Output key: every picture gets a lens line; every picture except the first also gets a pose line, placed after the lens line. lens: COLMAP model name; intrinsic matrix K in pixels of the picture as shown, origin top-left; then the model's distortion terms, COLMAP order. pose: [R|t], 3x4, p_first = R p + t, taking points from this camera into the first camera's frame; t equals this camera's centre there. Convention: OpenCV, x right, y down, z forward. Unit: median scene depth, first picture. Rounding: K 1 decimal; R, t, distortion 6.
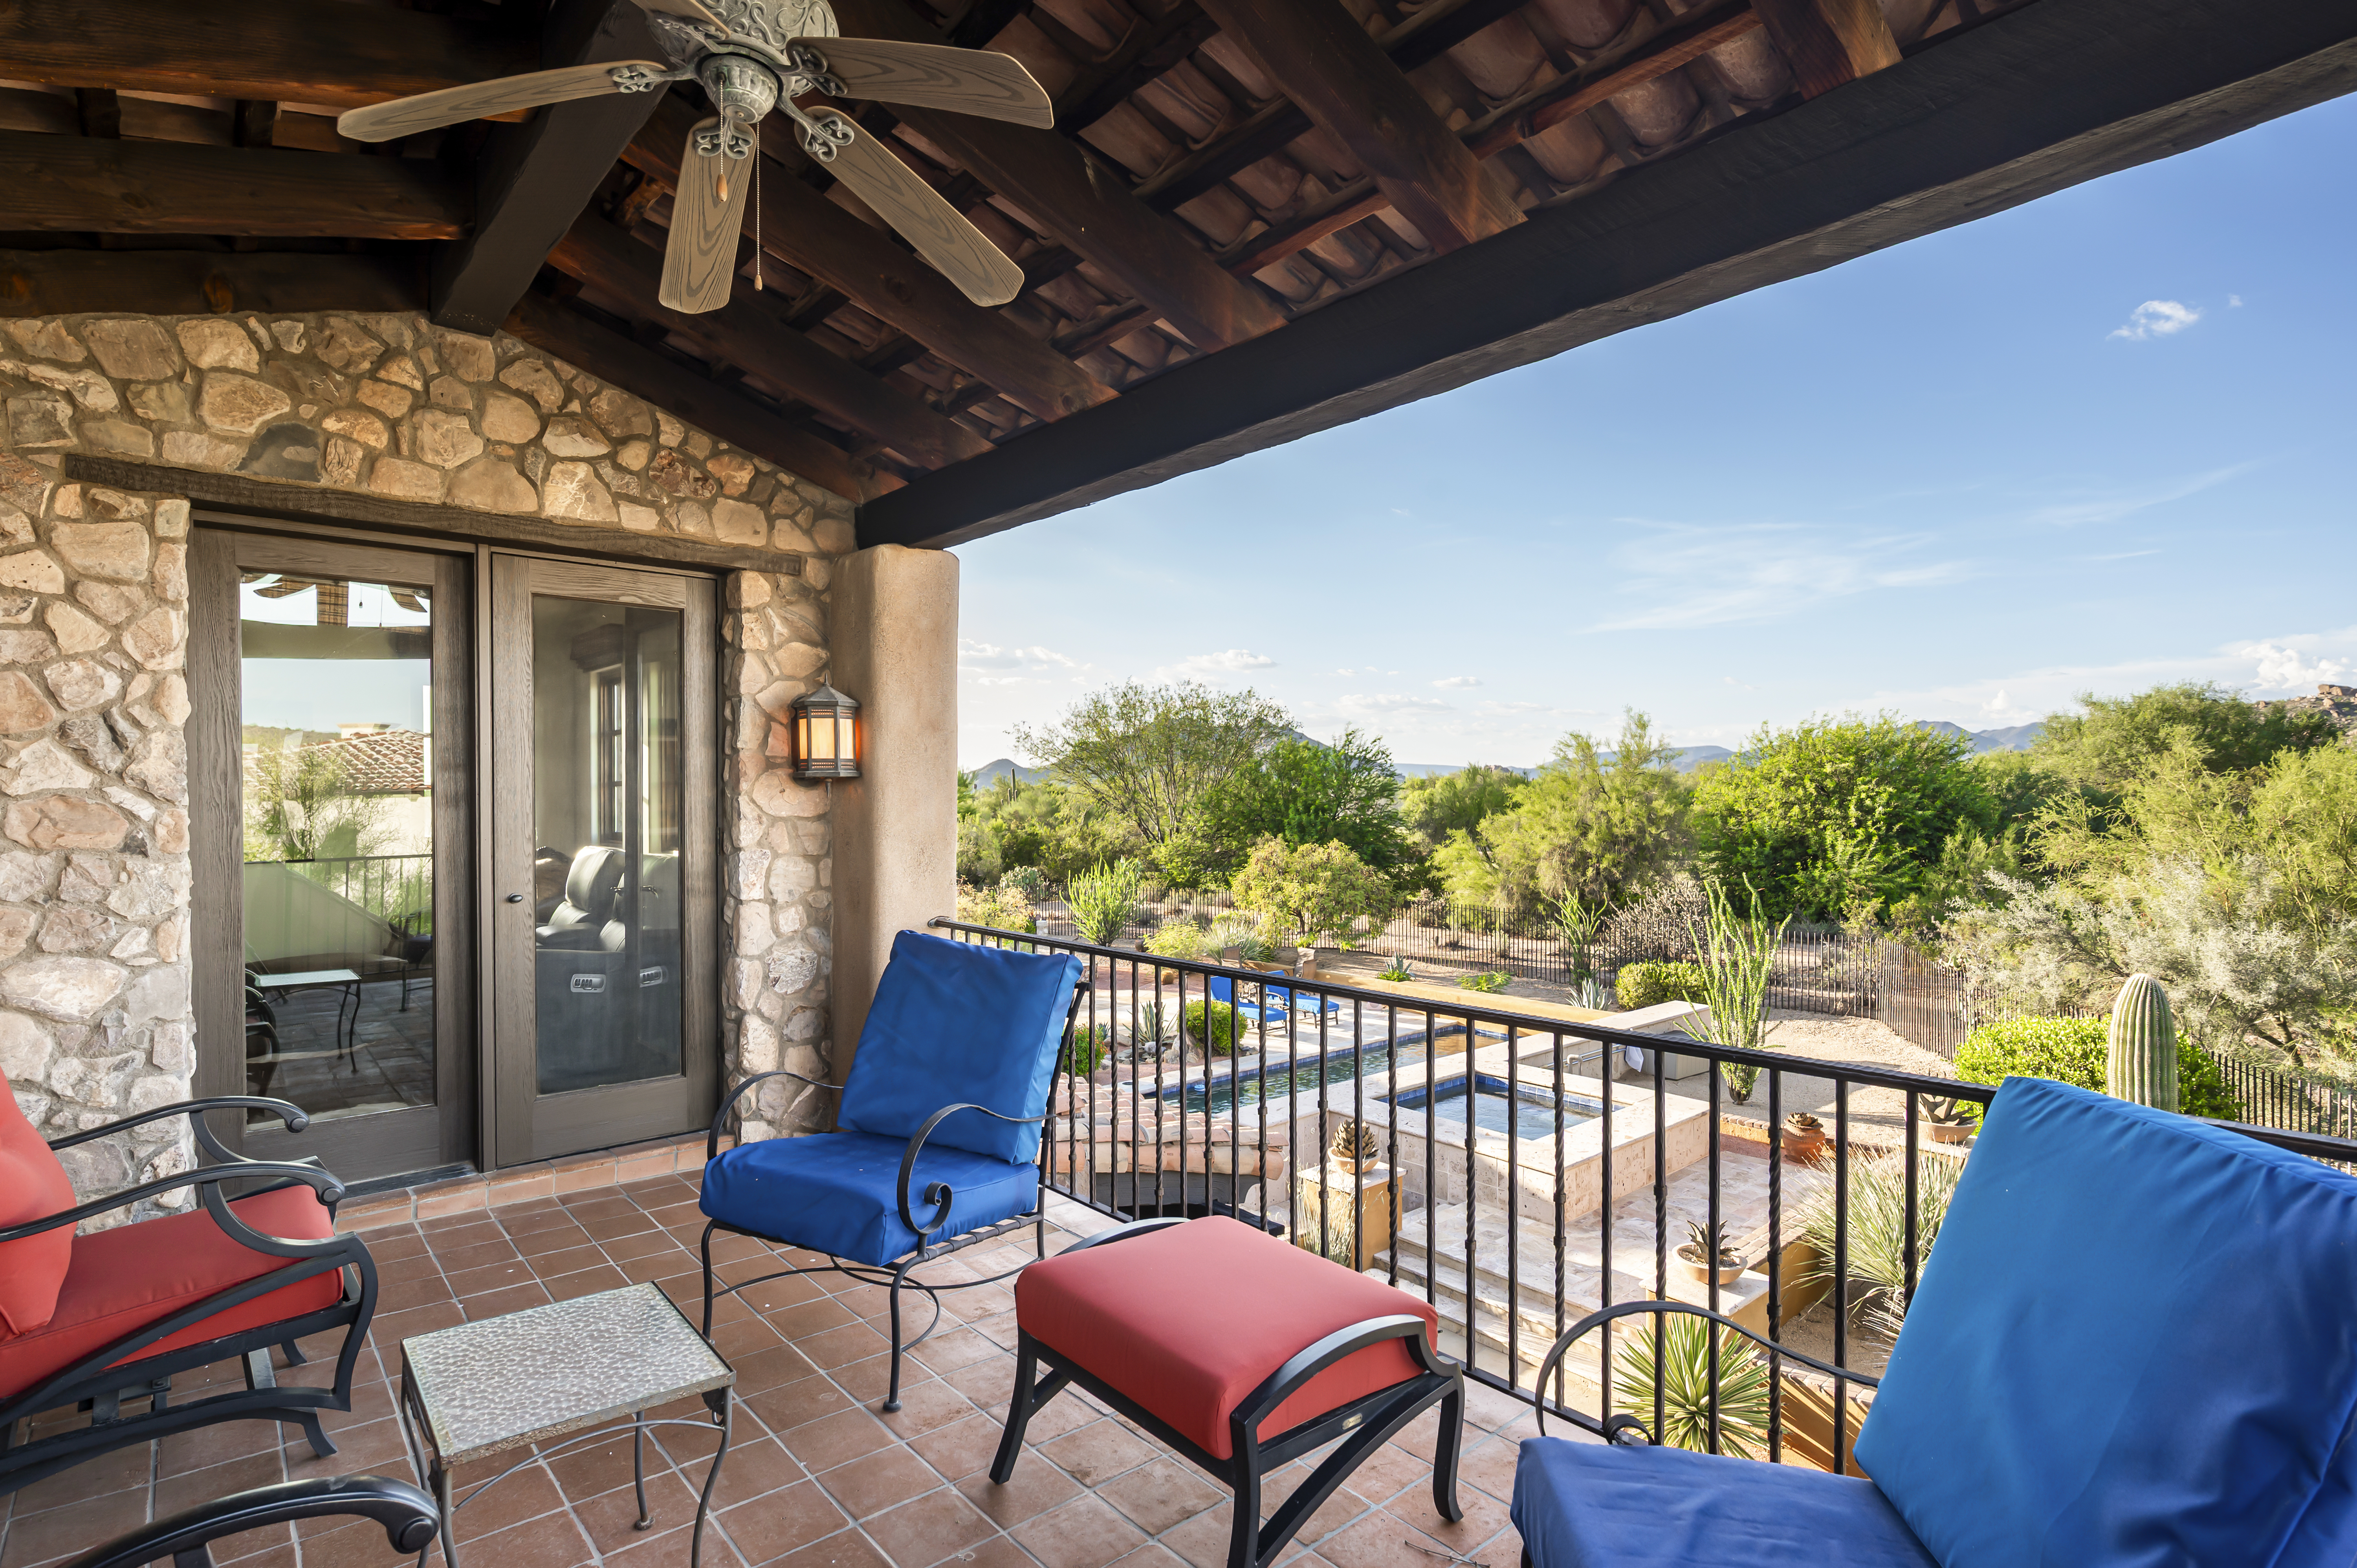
lens RADIAL K [[1127.7, 0, 1174.5], [0, 1127.7, 831.0], [0, 0, 1]] dist [0.010827, 0.000504]
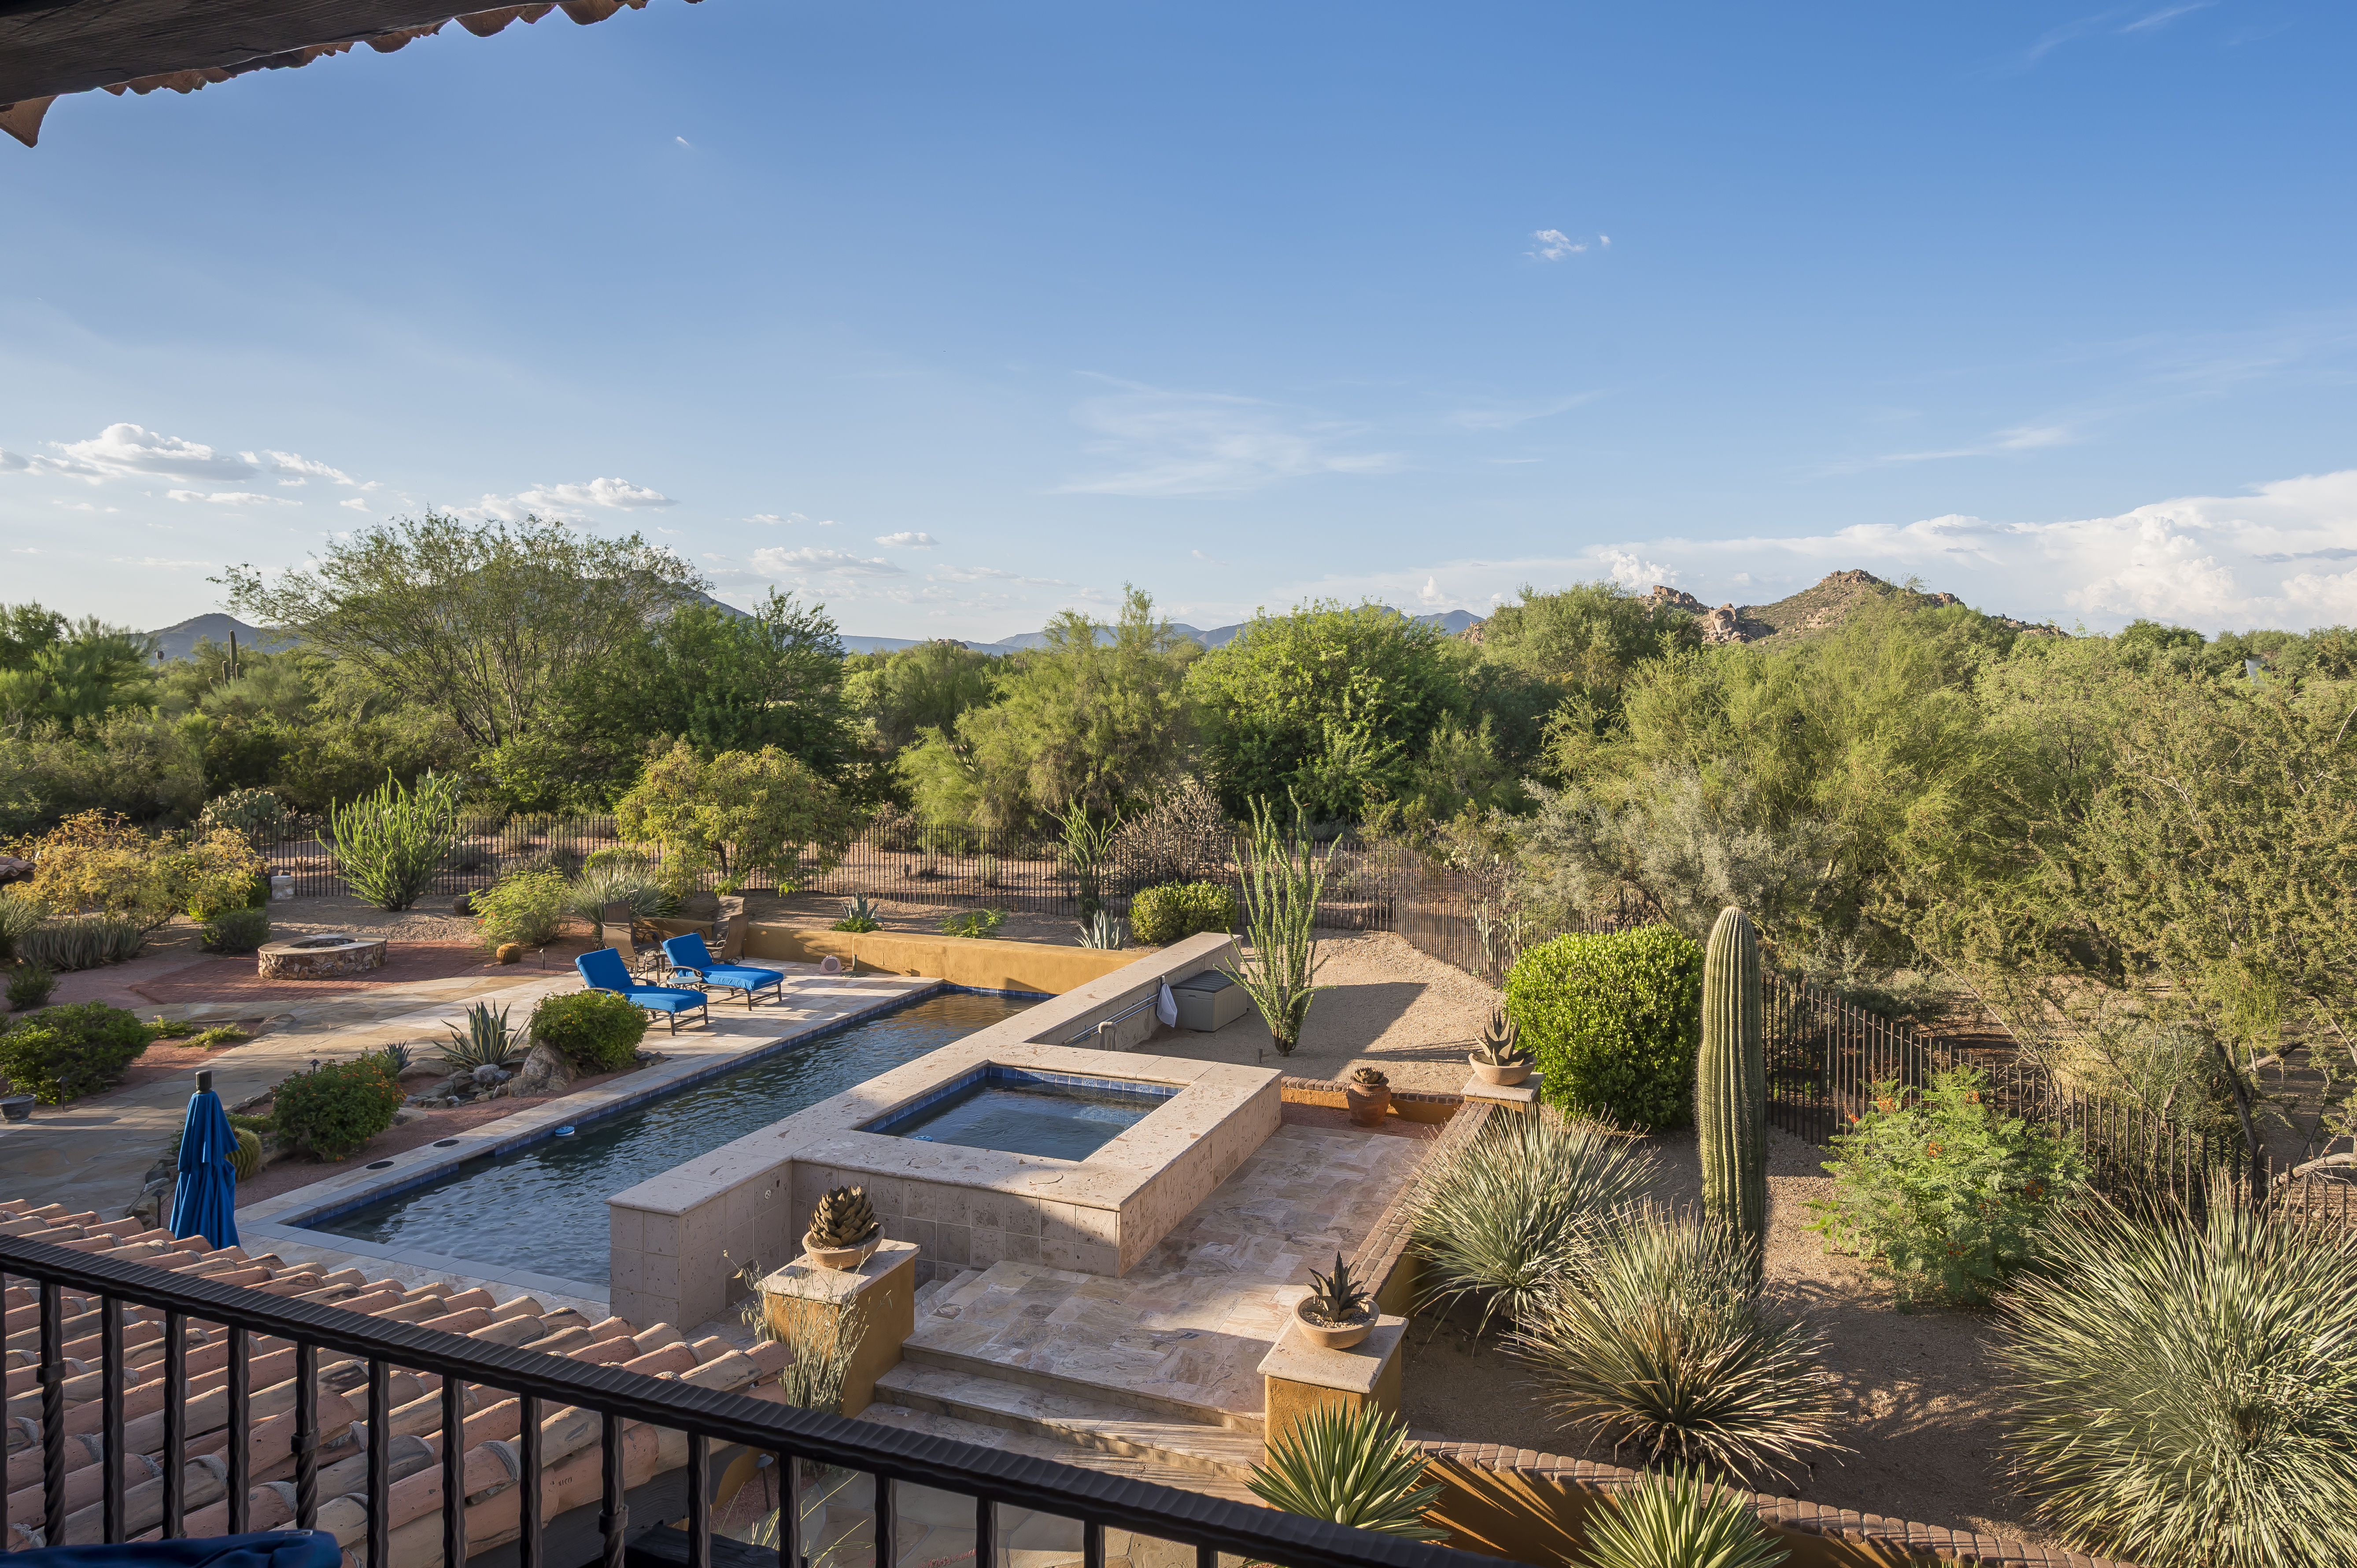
lens RADIAL K [[1179.9, 0, 1183.6], [0, 1179.9, 682.7], [0, 0, 1]] dist [0.004152, 0.000349]
pose [[0.865471, -0.006496, 0.500917, -0.012159], [0.008611, 0.999961, -0.001909, -0.030494], [-0.500886, 0.005966, 0.865493, 0.195019]]
